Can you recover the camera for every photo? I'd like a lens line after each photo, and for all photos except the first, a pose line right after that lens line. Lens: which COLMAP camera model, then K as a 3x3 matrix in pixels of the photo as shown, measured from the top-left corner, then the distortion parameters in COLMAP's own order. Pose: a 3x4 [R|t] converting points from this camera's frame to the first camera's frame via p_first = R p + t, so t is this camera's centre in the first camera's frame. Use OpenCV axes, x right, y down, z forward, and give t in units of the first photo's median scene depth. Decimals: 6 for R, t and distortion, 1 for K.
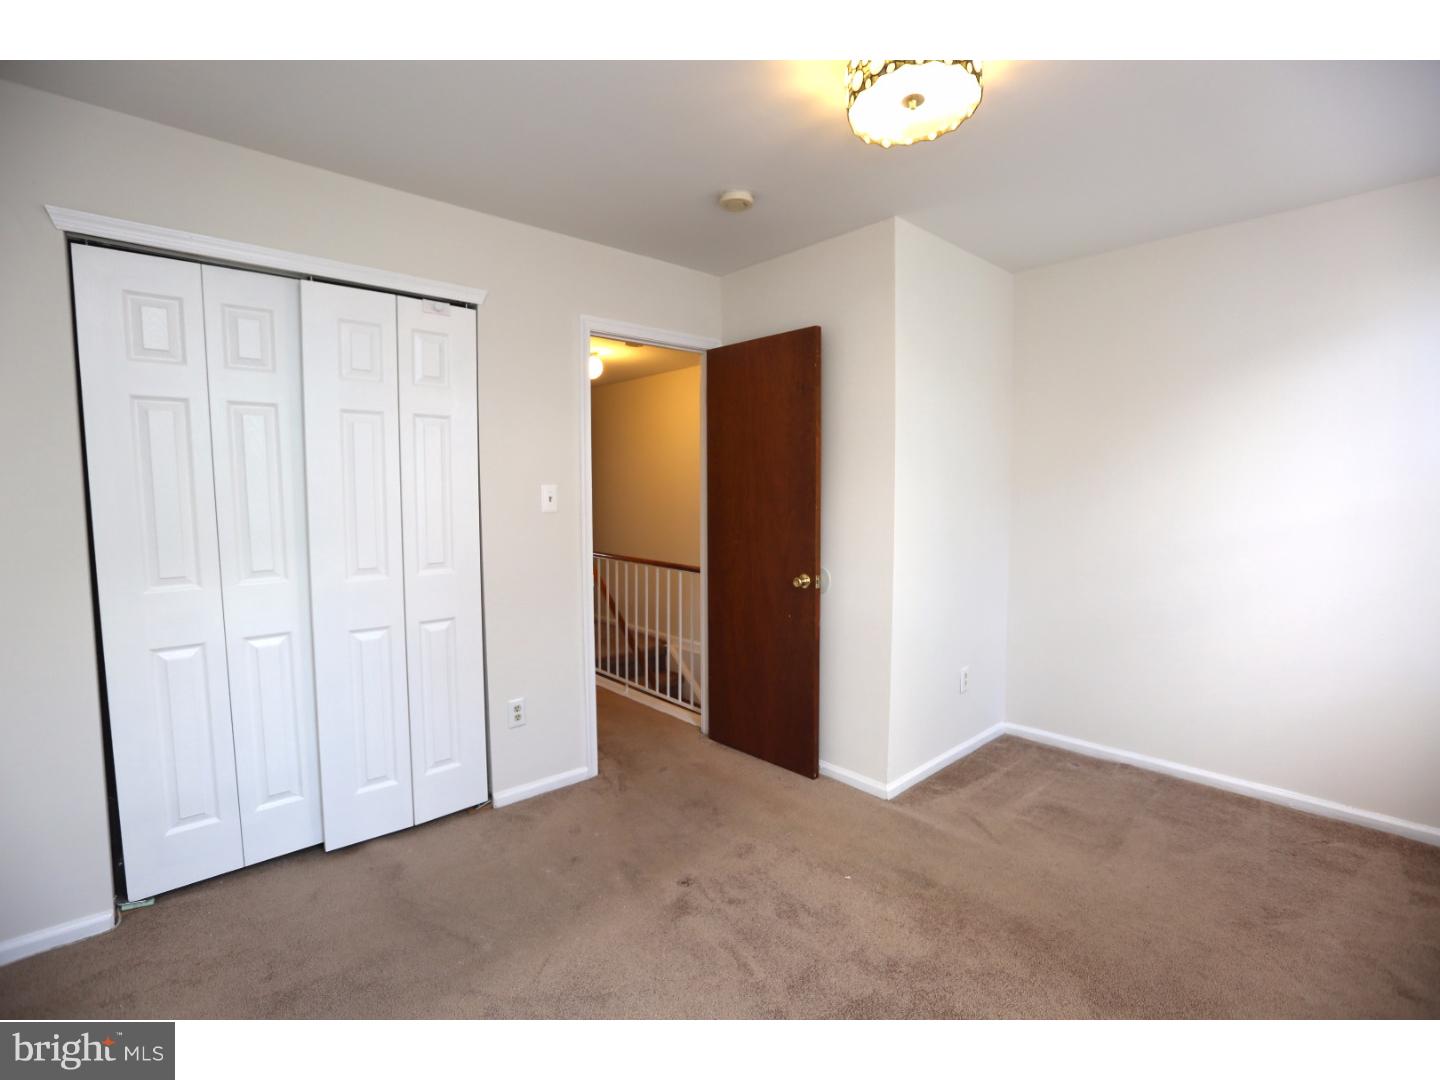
lens RADIAL K [[656.4, 0, 723.5], [0, 656.4, 535.2], [0, 0, 1]] dist [-0.055988, 0.022343]
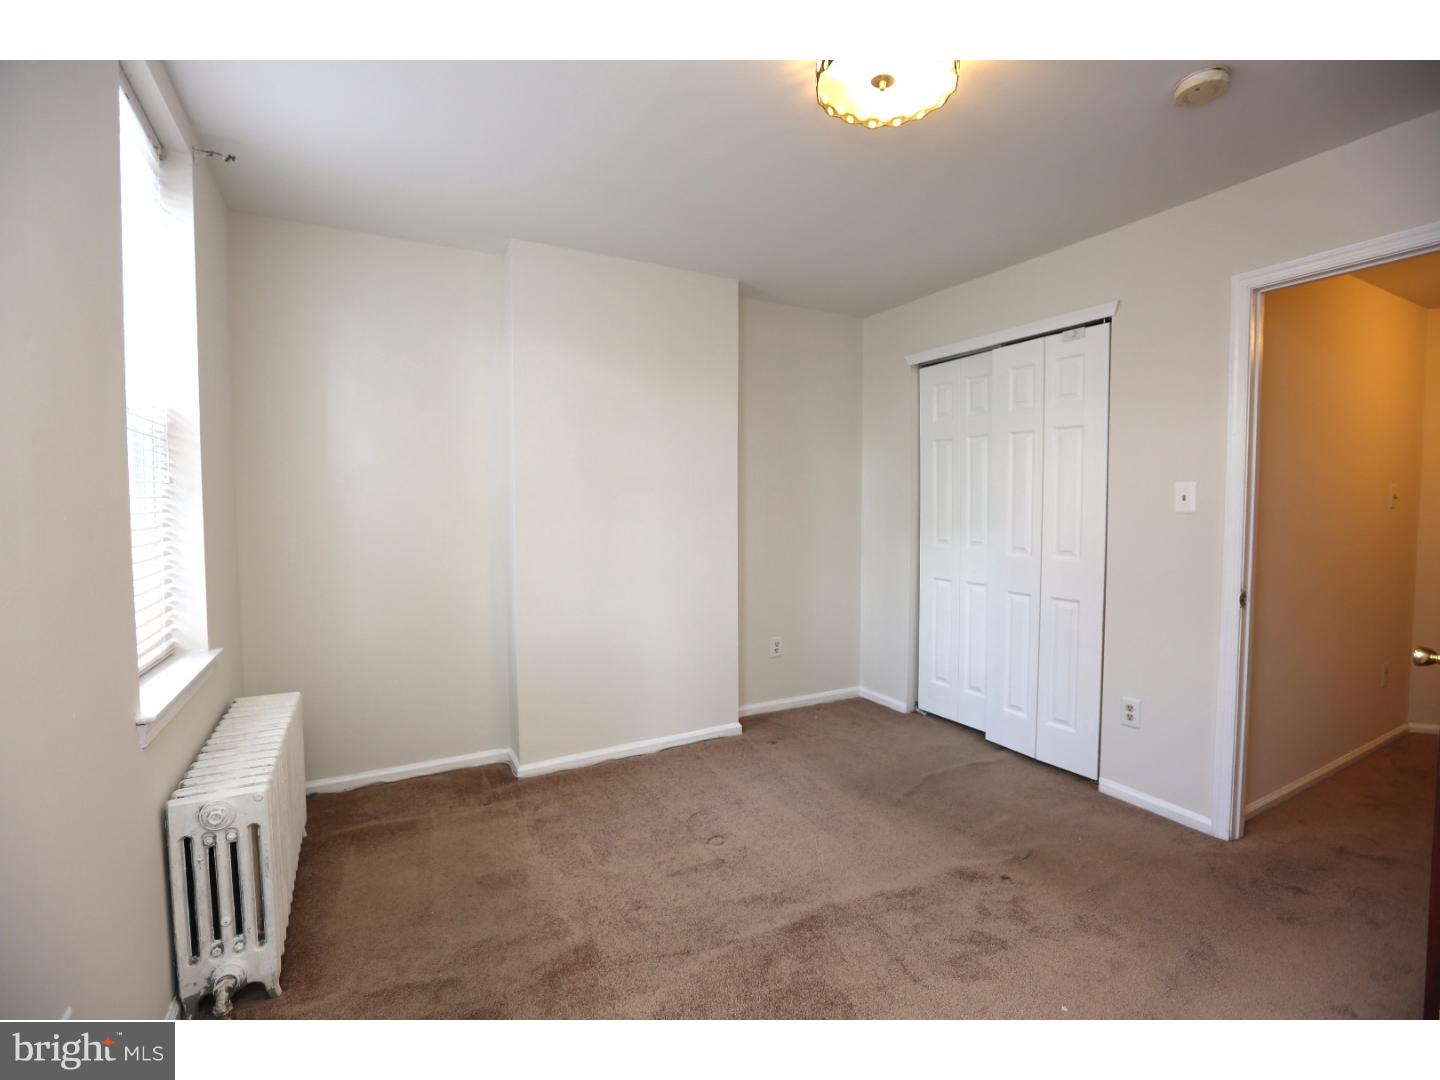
lens RADIAL K [[656.4, 0, 723.5], [0, 656.4, 535.2], [0, 0, 1]] dist [-0.055988, 0.022343]
pose [[-0.228850, 0.053253, -0.972004, 0.829189], [-0.068125, 0.995178, 0.070562, -0.025518], [0.971075, 0.082366, -0.224118, 0.643982]]
